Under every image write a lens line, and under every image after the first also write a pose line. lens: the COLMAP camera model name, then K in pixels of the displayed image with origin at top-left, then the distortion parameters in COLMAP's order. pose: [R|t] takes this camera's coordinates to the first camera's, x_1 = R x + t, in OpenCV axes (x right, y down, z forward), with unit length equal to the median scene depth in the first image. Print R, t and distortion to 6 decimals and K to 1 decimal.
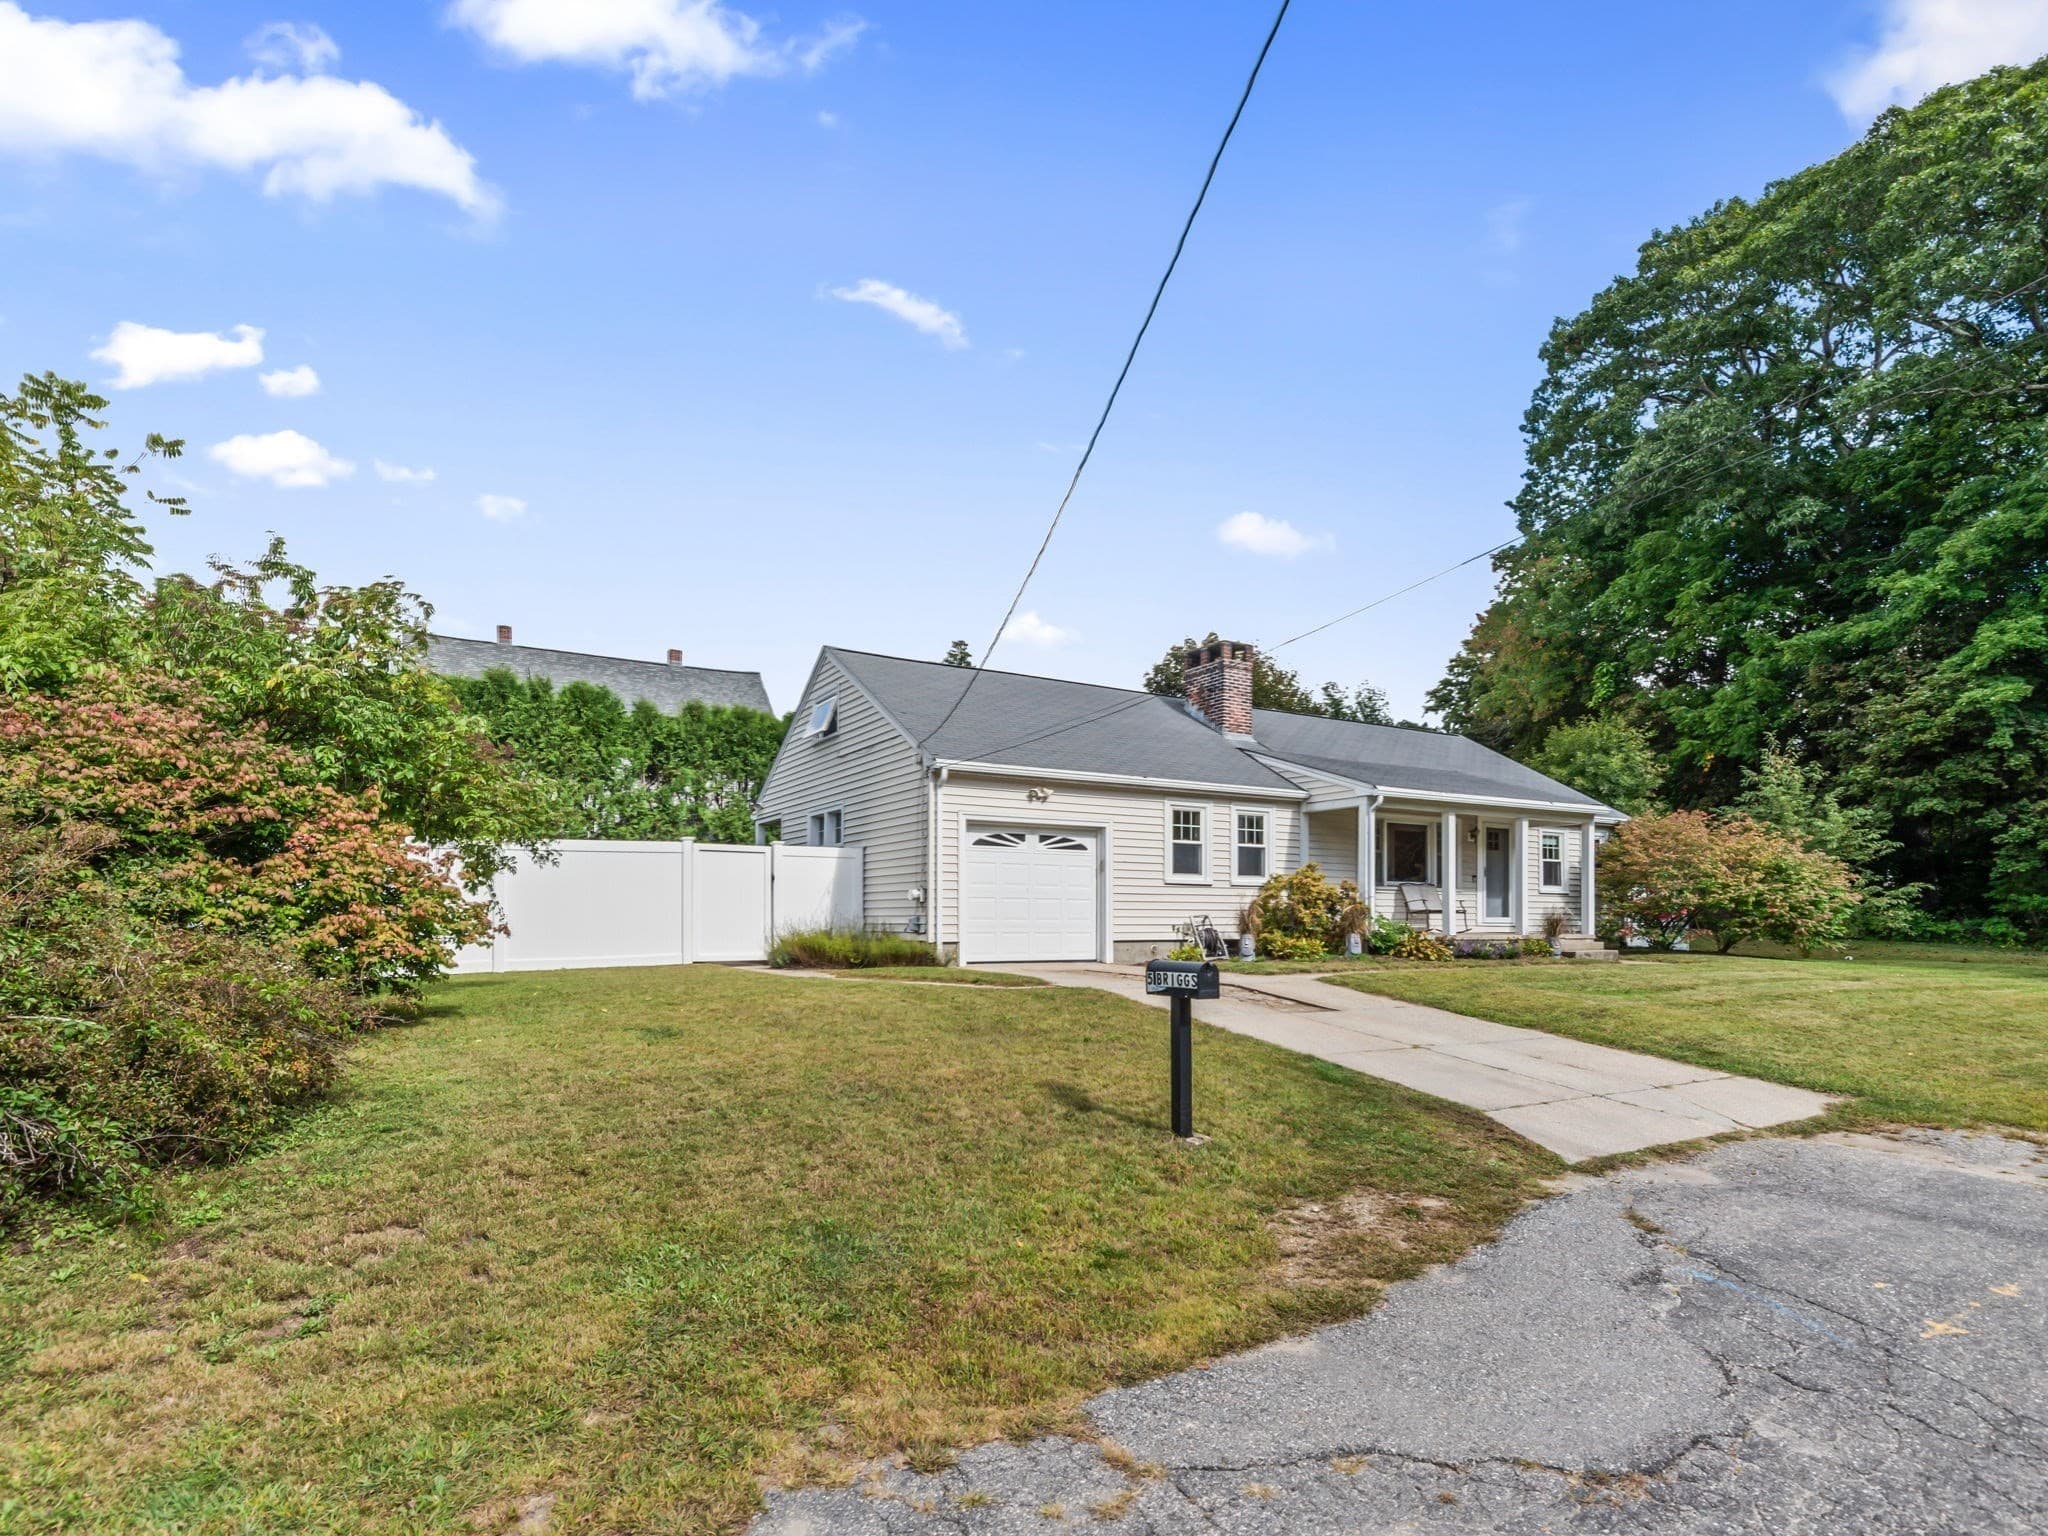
lens RADIAL K [[2002.7, 0, 927.8], [0, 2002.7, 723.3], [0, 0, 1]] dist [0.010097, 0.002594]
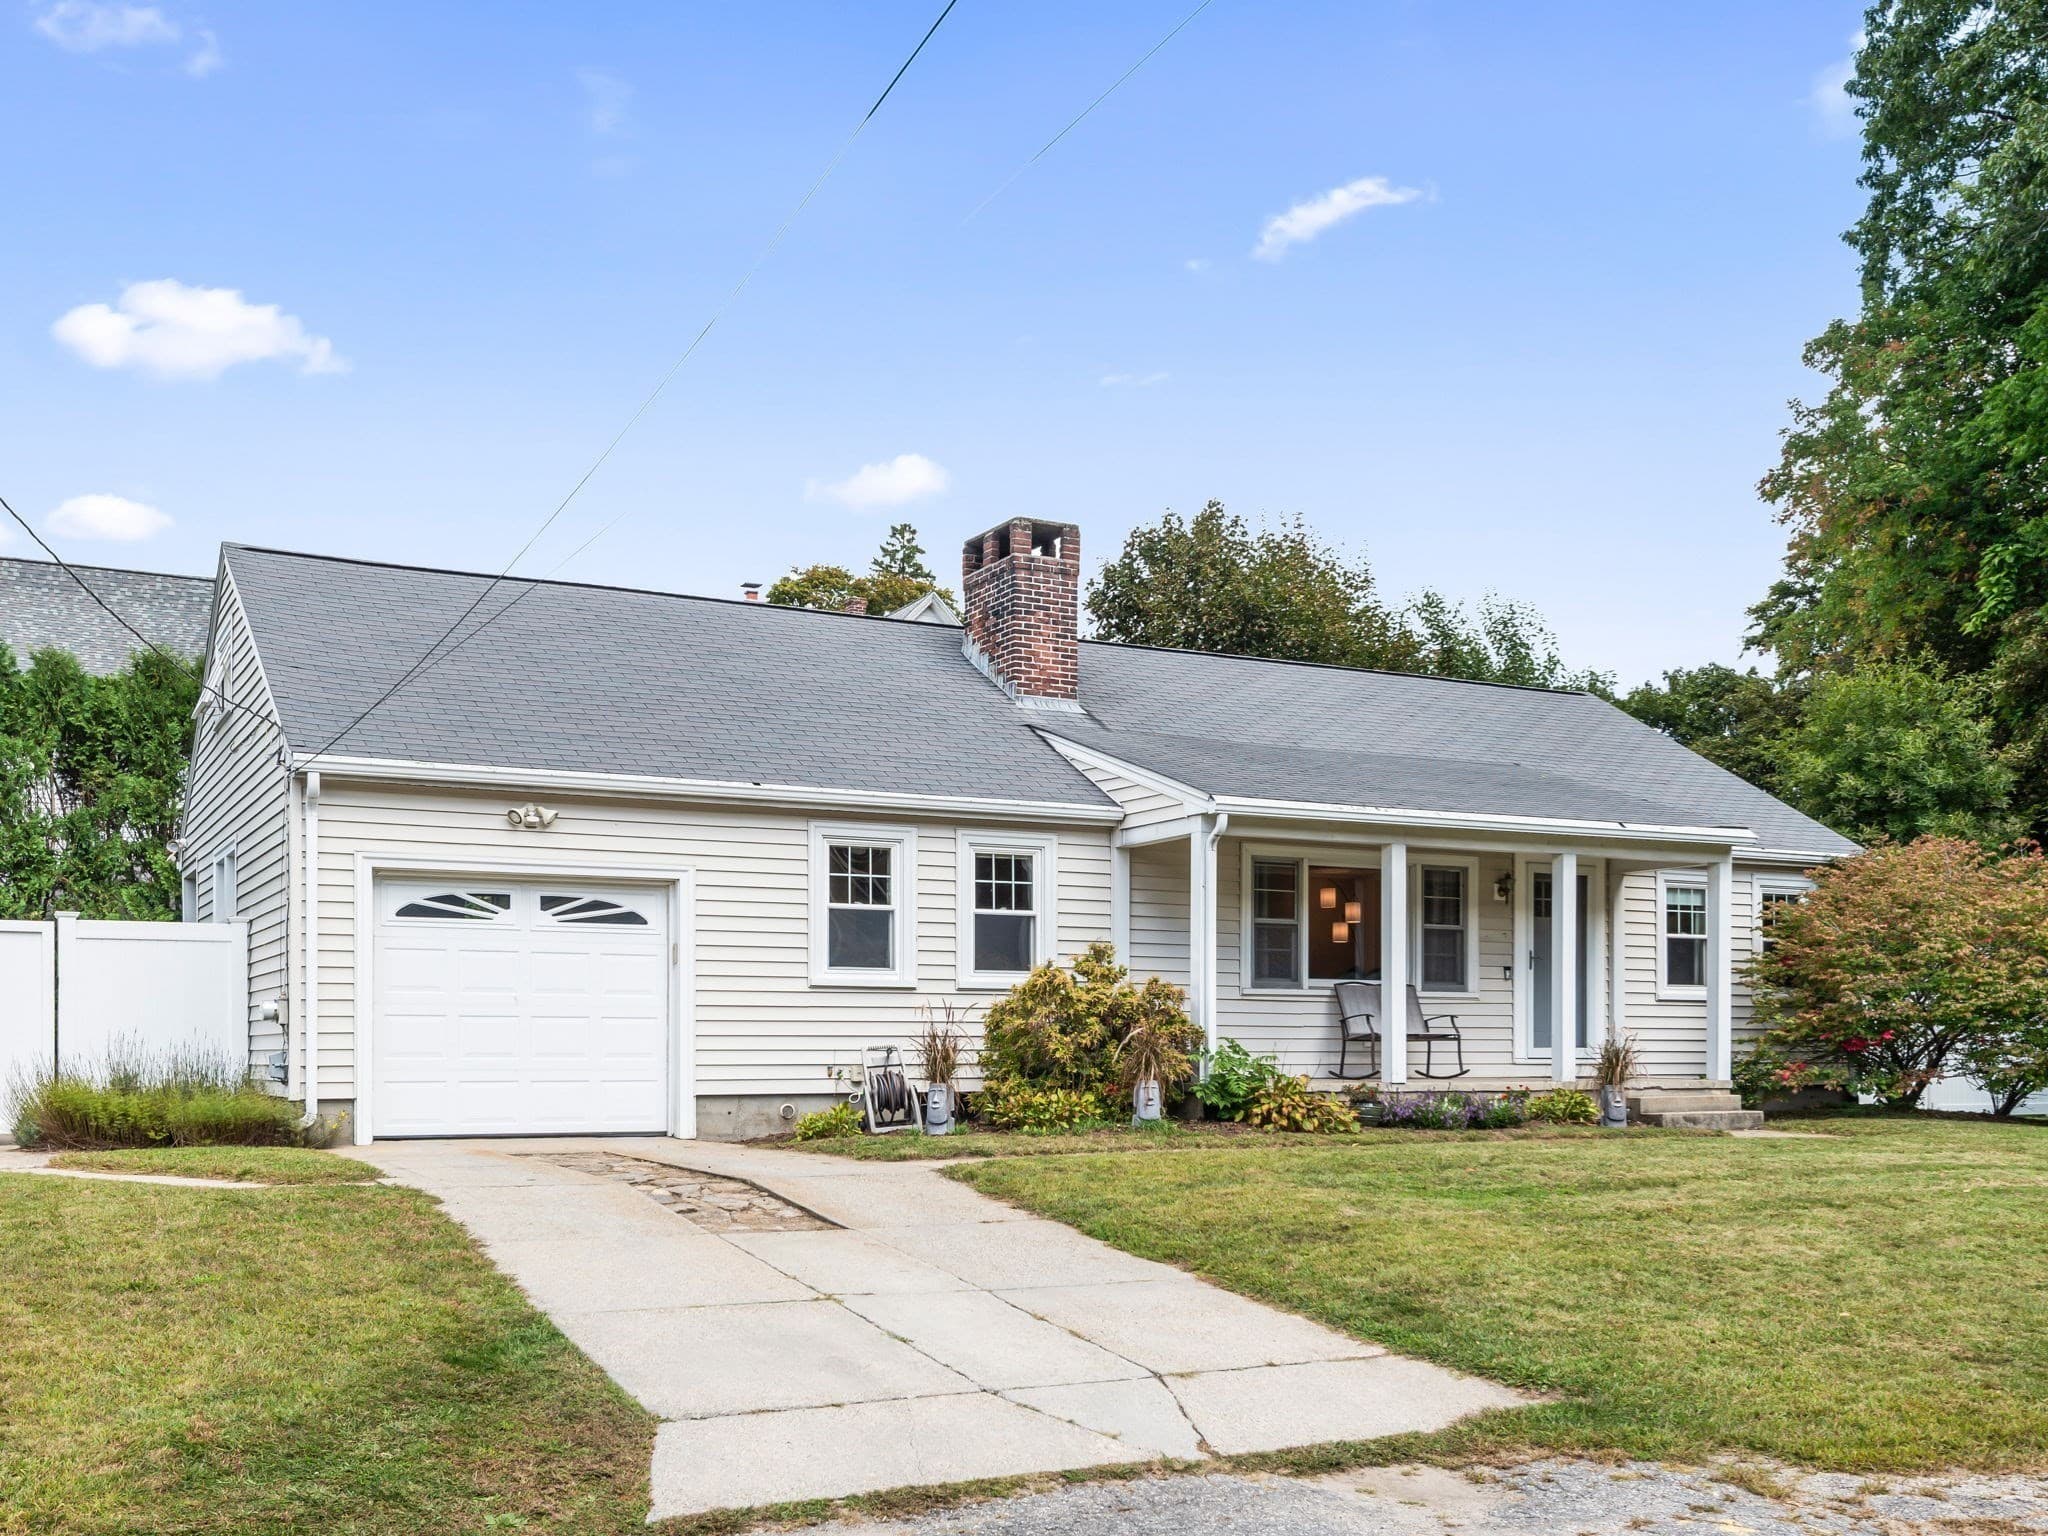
lens RADIAL K [[3800.3, 0, 630.7], [0, 3800.3, 765.6], [0, 0, 1]] dist [-0.009232, -0.095258]
pose [[0.993725, -0.012446, -0.111159, 0.172029], [0.014780, 0.999687, 0.020201, 0.001756], [0.110873, -0.021718, 0.993597, 0.011619]]
